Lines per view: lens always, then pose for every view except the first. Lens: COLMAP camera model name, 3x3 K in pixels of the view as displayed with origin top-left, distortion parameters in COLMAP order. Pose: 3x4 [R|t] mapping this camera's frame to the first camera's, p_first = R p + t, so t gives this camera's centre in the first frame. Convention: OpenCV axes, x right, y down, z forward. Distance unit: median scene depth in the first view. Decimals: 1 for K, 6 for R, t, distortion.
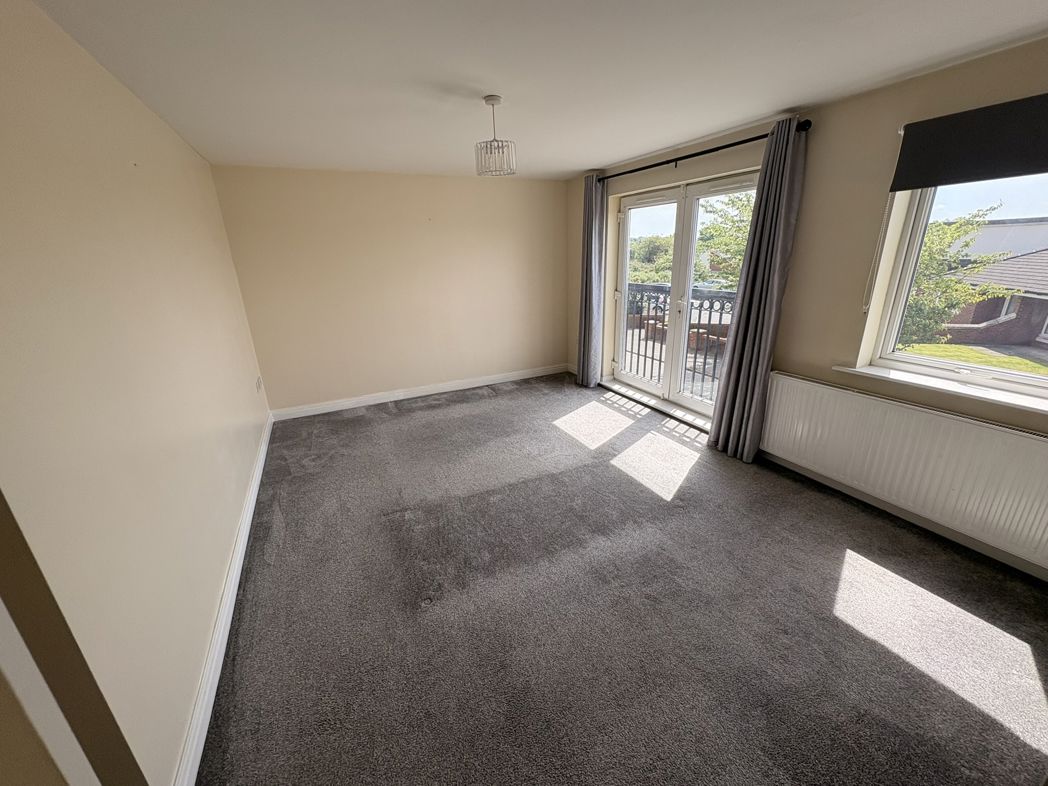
lens RADIAL K [[418.5, 0, 524.0], [0, 418.5, 393.0], [0, 0, 1]] dist [-0.000238, -0.000063]
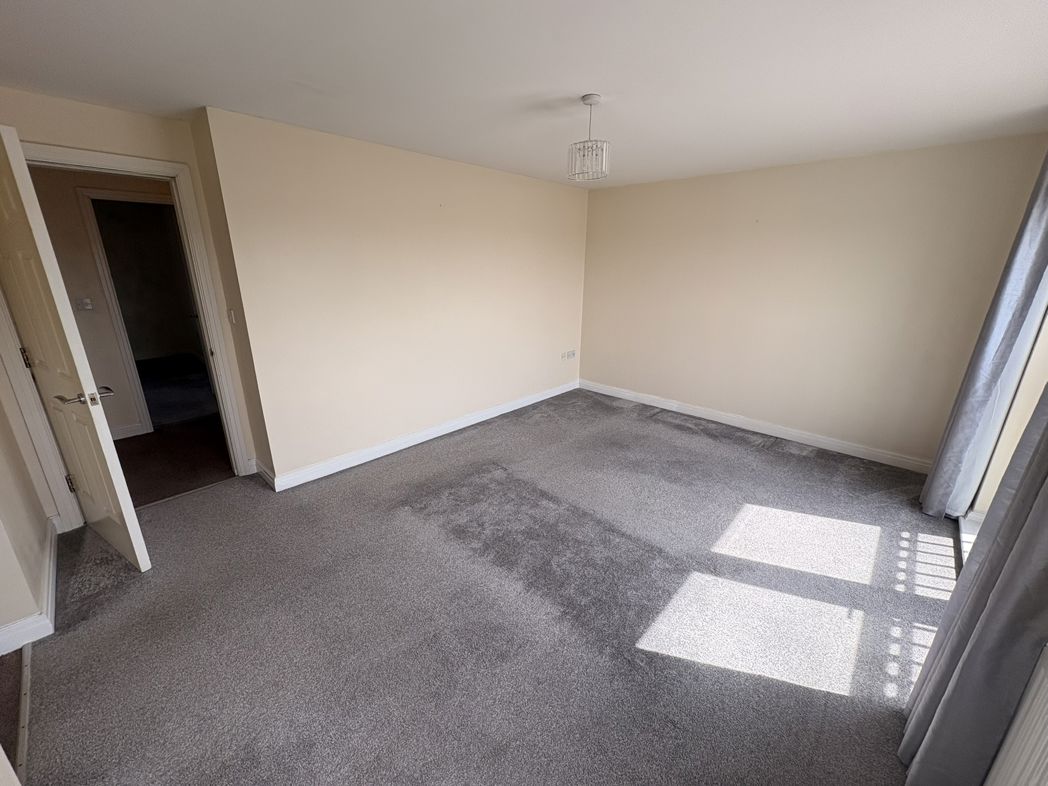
lens RADIAL K [[418.5, 0, 524.0], [0, 418.5, 393.0], [0, 0, 1]] dist [-0.000238, -0.000063]
pose [[0.352788, 0.310302, -0.882753, 0.718798], [-0.319632, 0.926627, 0.197985, -0.175938], [0.879418, 0.212310, 0.426086, 0.475851]]
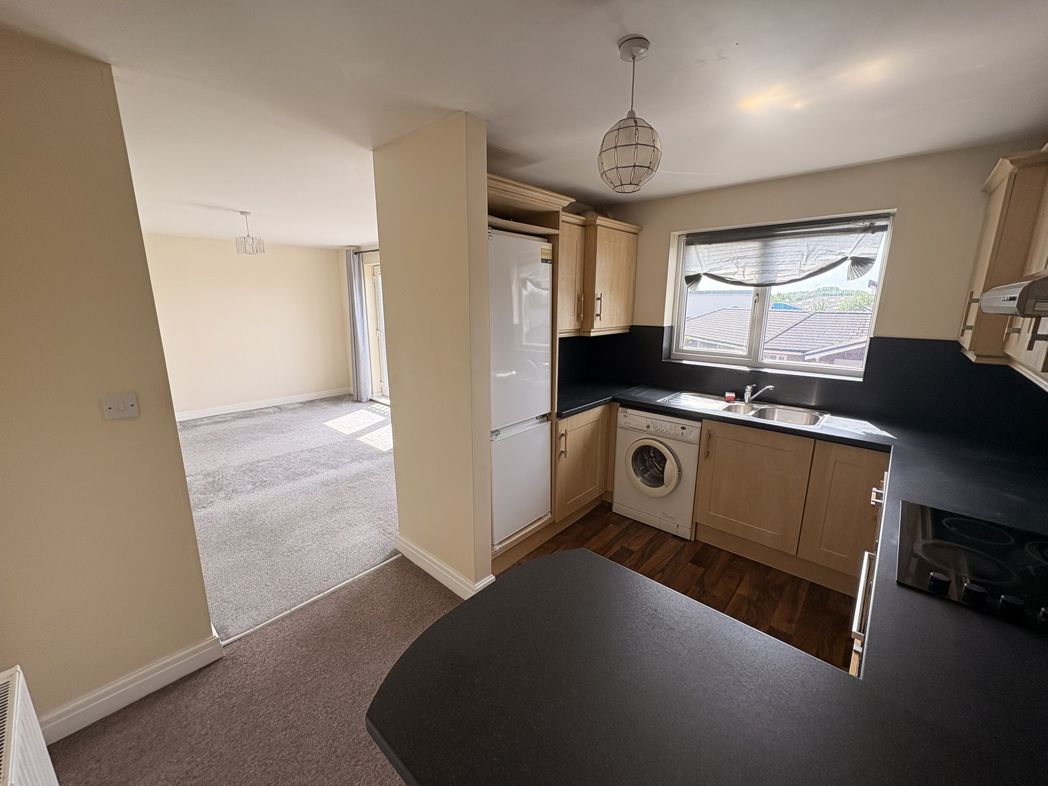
lens RADIAL K [[418.5, 0, 524.0], [0, 418.5, 393.0], [0, 0, 1]] dist [-0.000238, -0.000063]
pose [[0.926285, -0.045866, 0.374023, 0.240758], [0.088798, 0.991181, -0.098364, 0.235292], [-0.366212, 0.124326, 0.922188, -0.712065]]
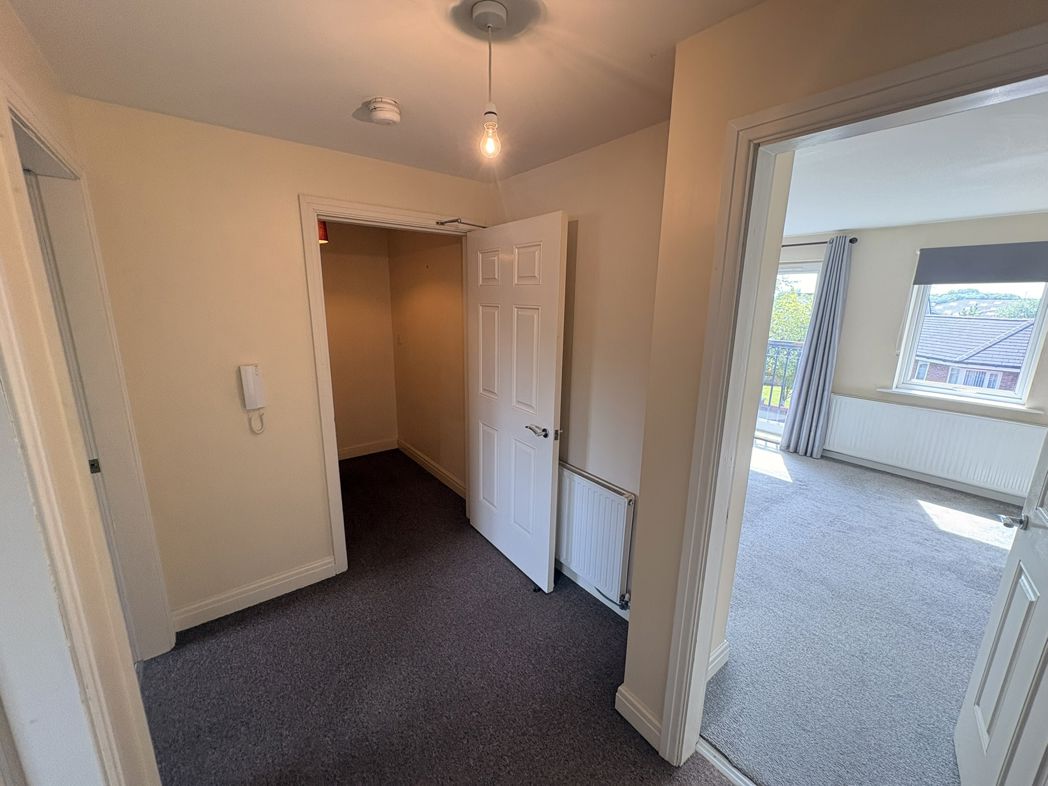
lens RADIAL K [[418.5, 0, 524.0], [0, 418.5, 393.0], [0, 0, 1]] dist [-0.000238, -0.000063]
pose [[0.976867, 0.000557, 0.213849, -0.835438], [0.022686, 0.994084, -0.106217, 0.083701], [-0.212643, 0.108611, 0.971075, -0.218939]]
